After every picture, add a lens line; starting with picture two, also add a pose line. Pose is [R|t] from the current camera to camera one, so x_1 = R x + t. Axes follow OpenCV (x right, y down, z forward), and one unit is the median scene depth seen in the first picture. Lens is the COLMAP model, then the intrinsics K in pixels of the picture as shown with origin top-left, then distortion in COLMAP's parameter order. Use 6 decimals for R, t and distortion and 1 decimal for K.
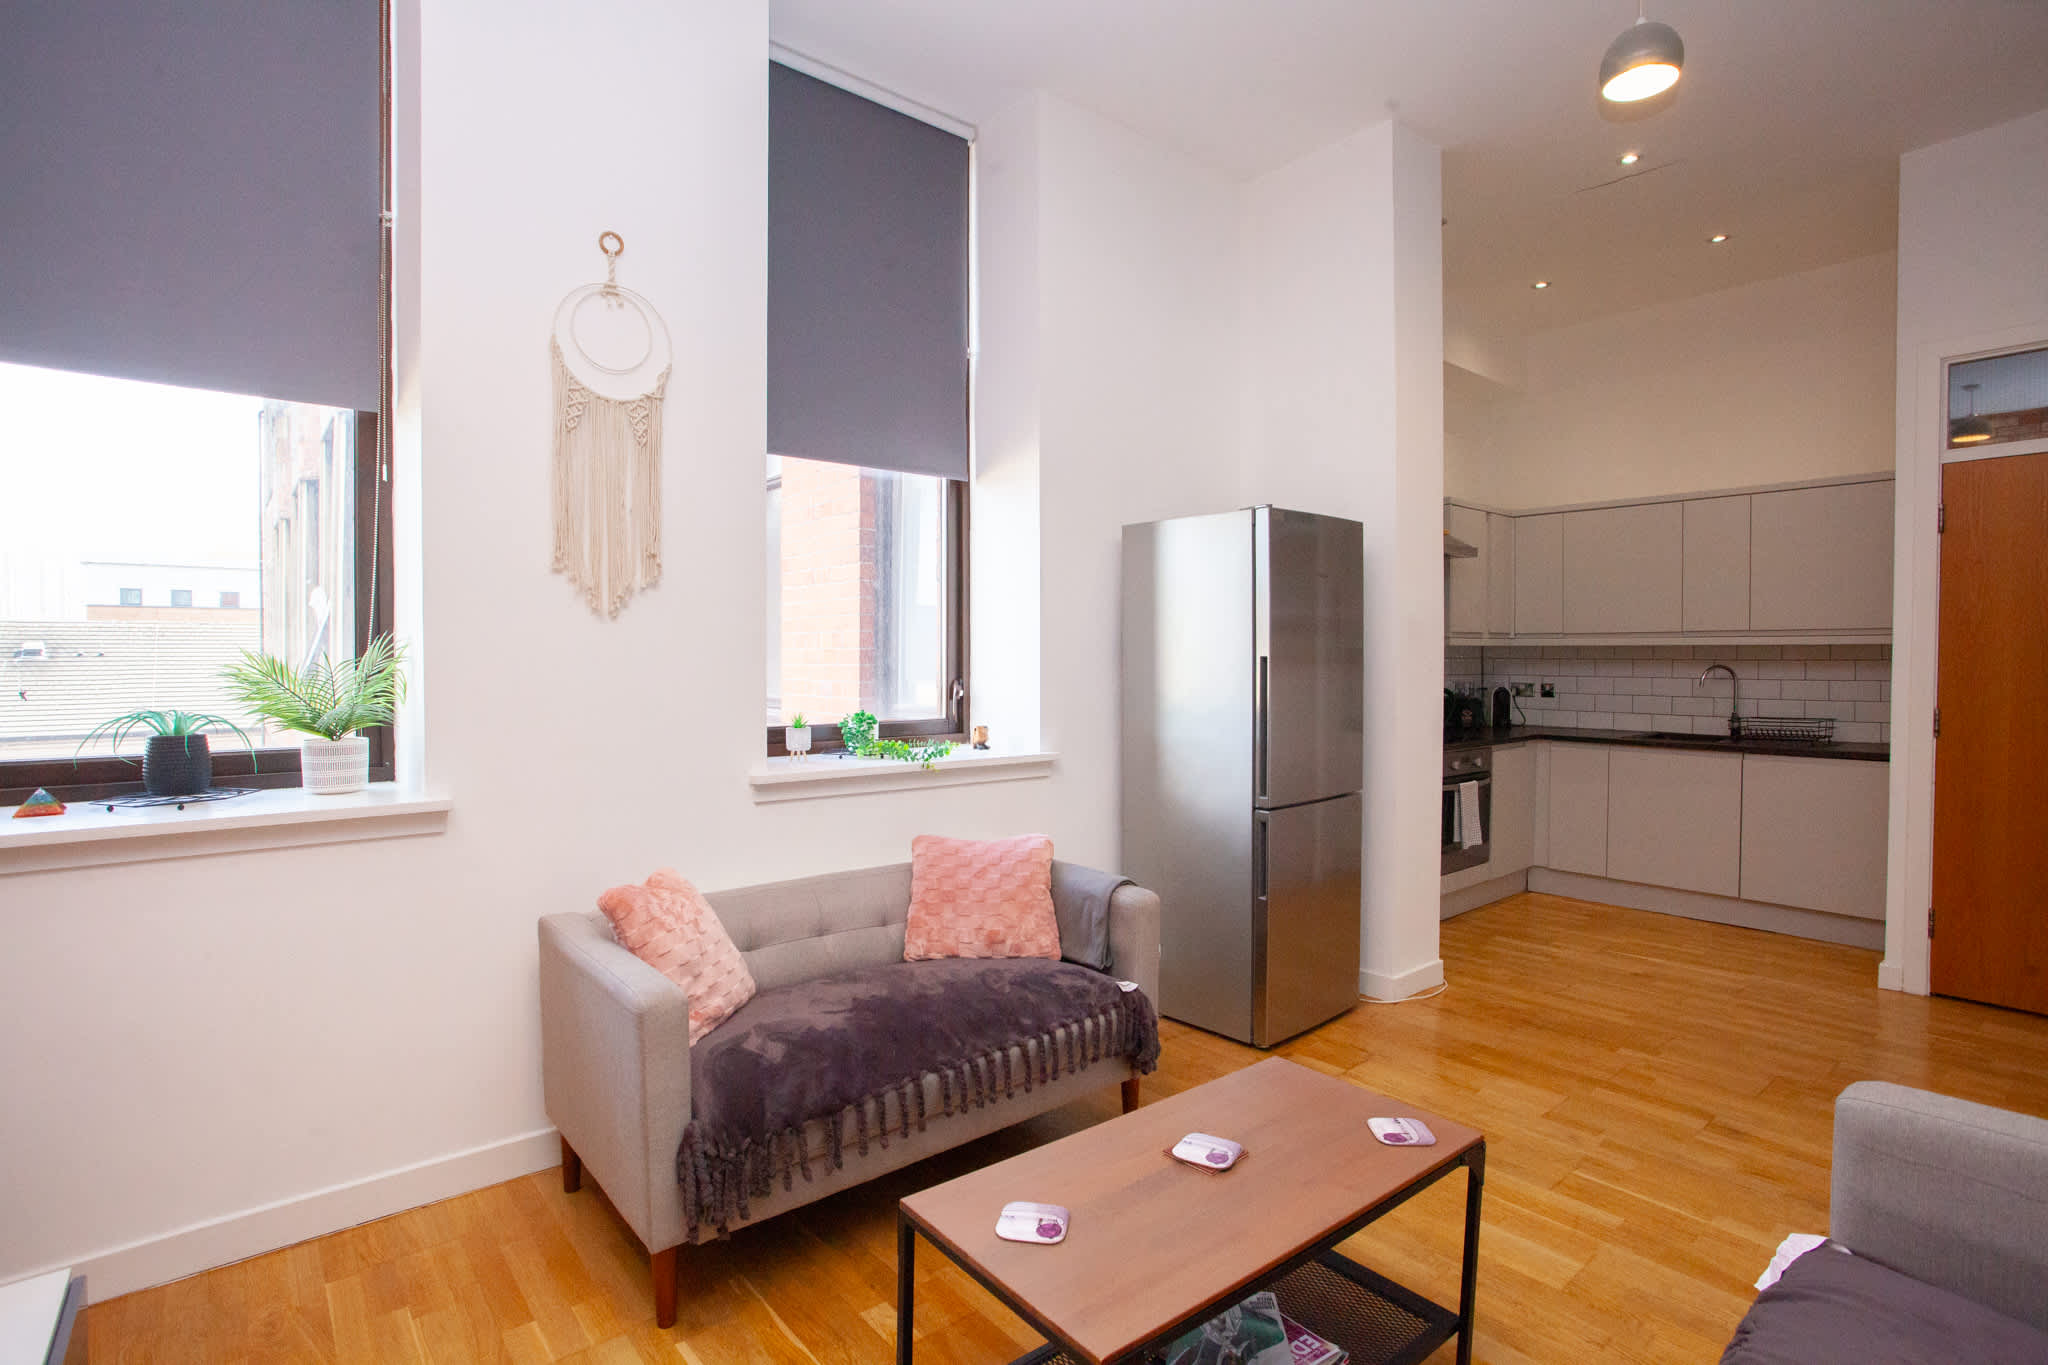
lens RADIAL K [[1006.2, 0, 1023.2], [0, 1006.2, 670.8], [0, 0, 1]] dist [-0.068026, 0.029254]
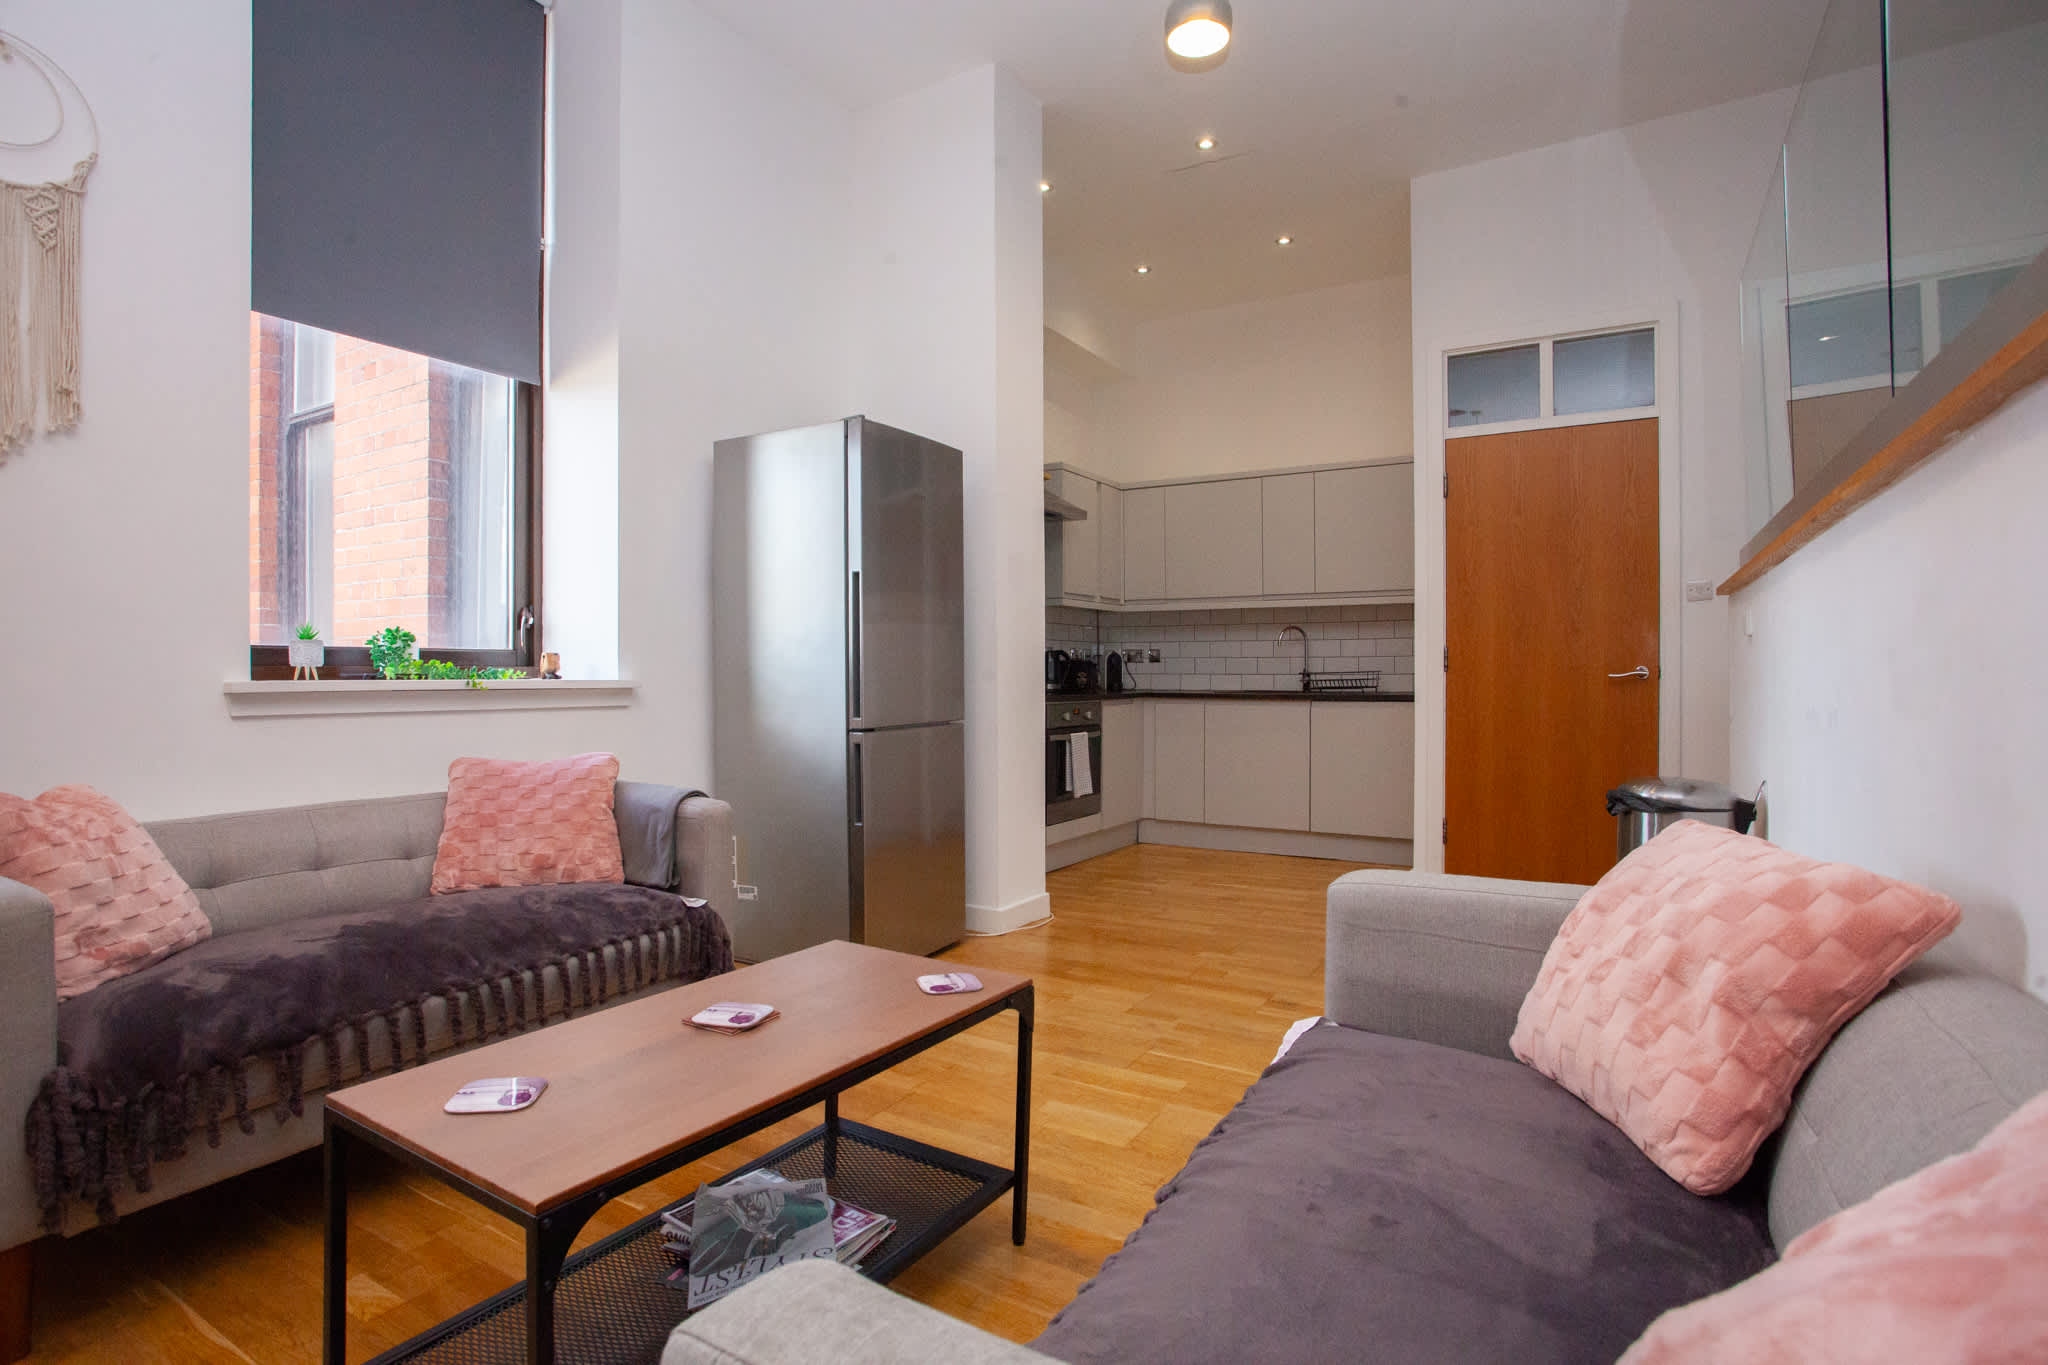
lens RADIAL K [[1006.2, 0, 1028.4], [0, 1006.2, 681.5], [0, 0, 1]] dist [-0.068026, 0.029254]
pose [[0.945066, -0.002054, 0.326872, 0.081984], [0.007349, 0.999861, -0.014964, 0.111498], [-0.326796, 0.016544, 0.944950, 0.031149]]
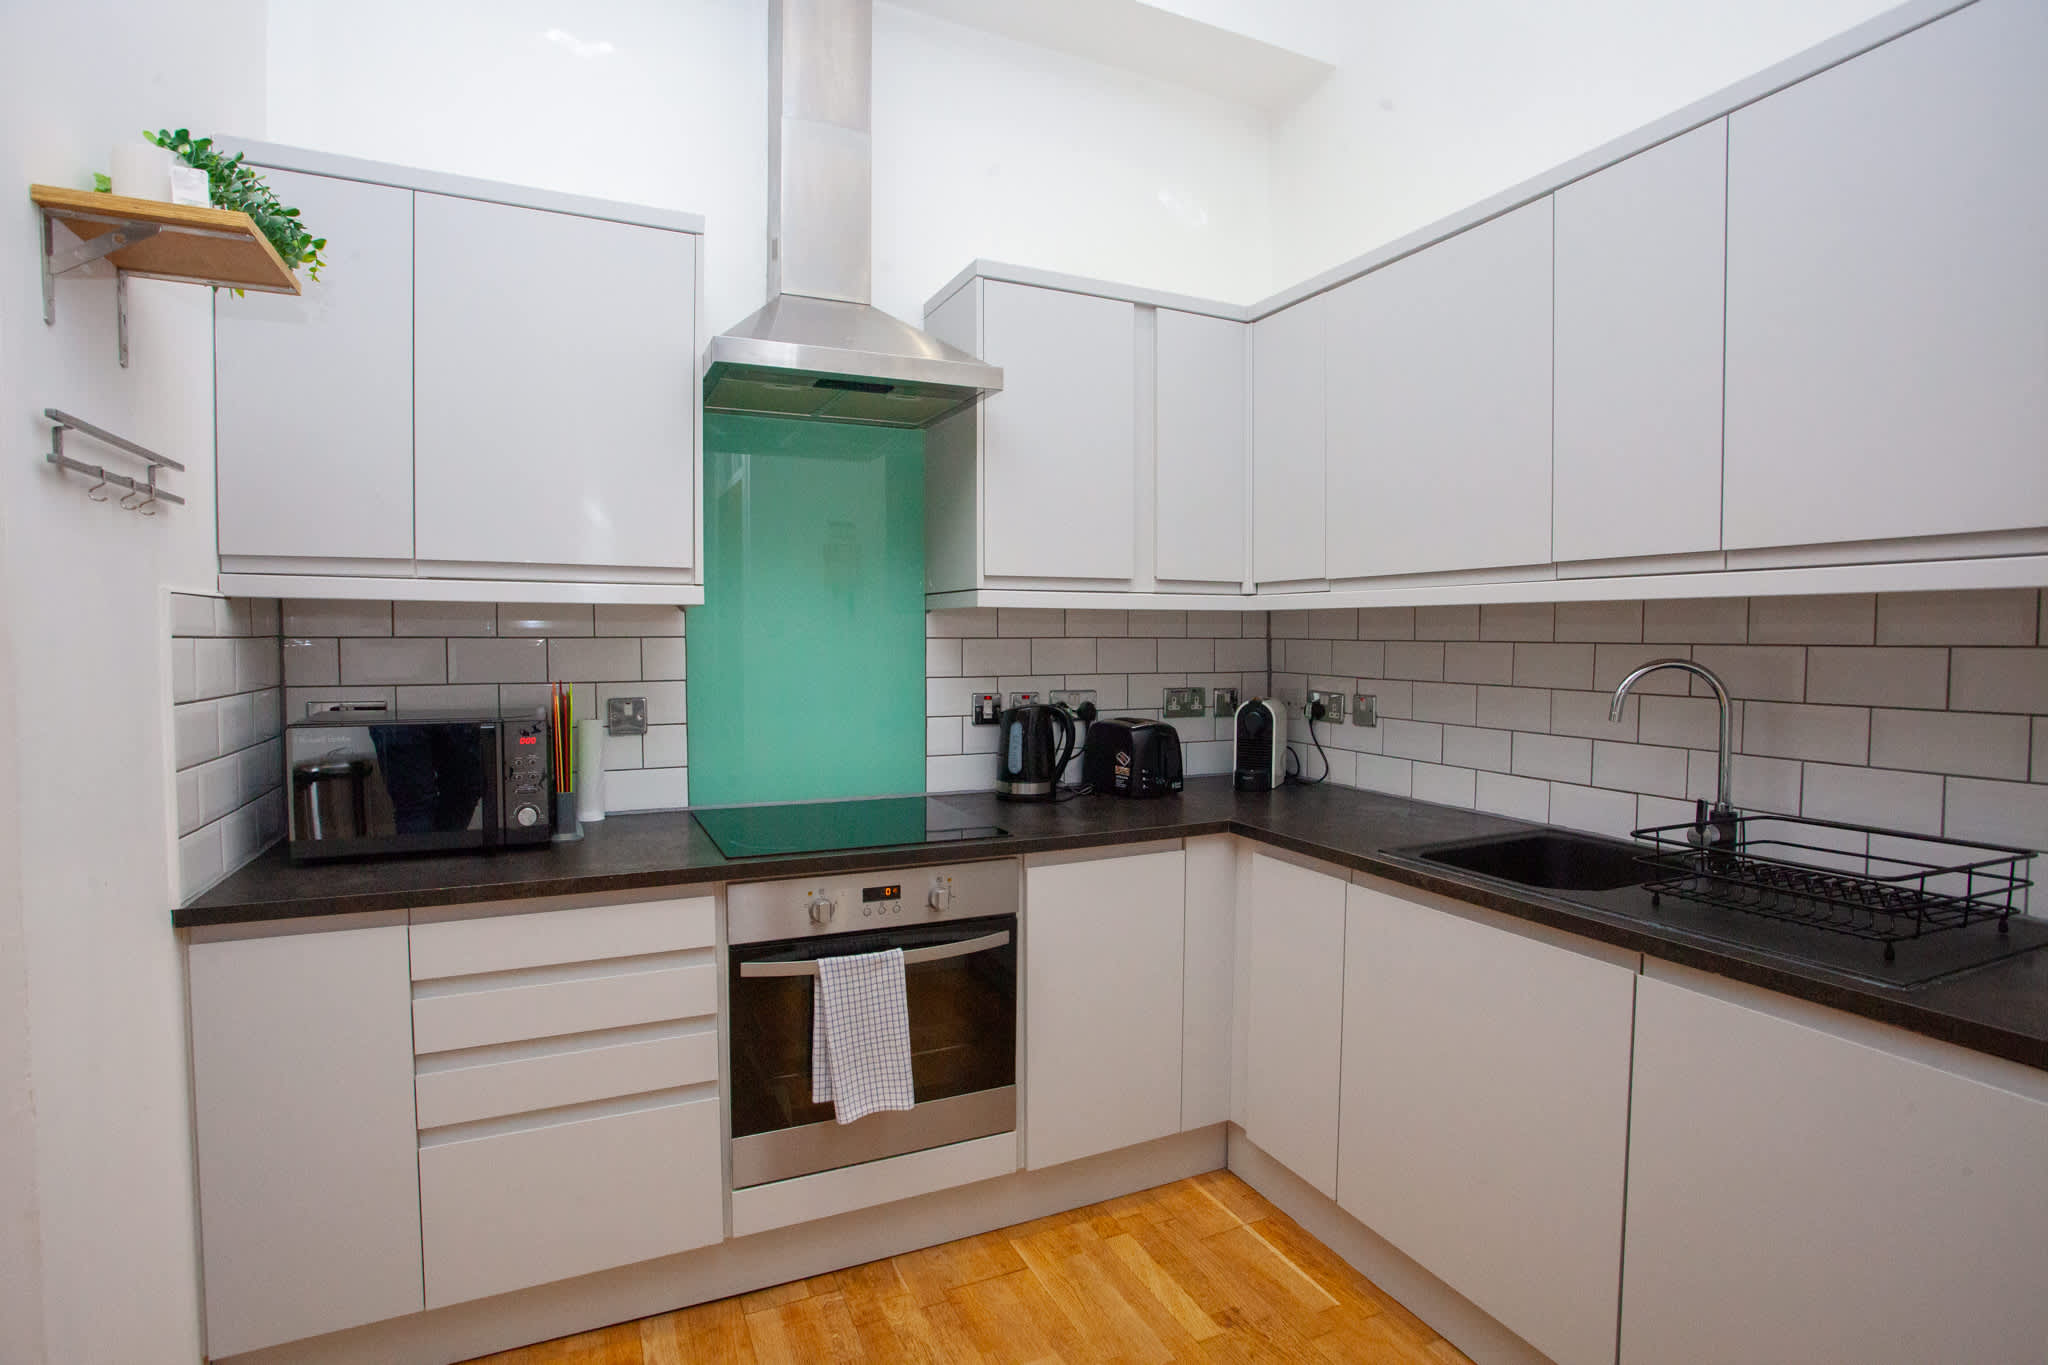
lens RADIAL K [[1006.2, 0, 1029.9], [0, 1006.2, 665.4], [0, 0, 1]] dist [-0.068026, 0.029254]
pose [[0.965339, 0.009801, -0.260814, 0.898986], [-0.007205, 0.999915, 0.010909, -0.008015], [0.260899, -0.008651, 0.965327, 0.937983]]
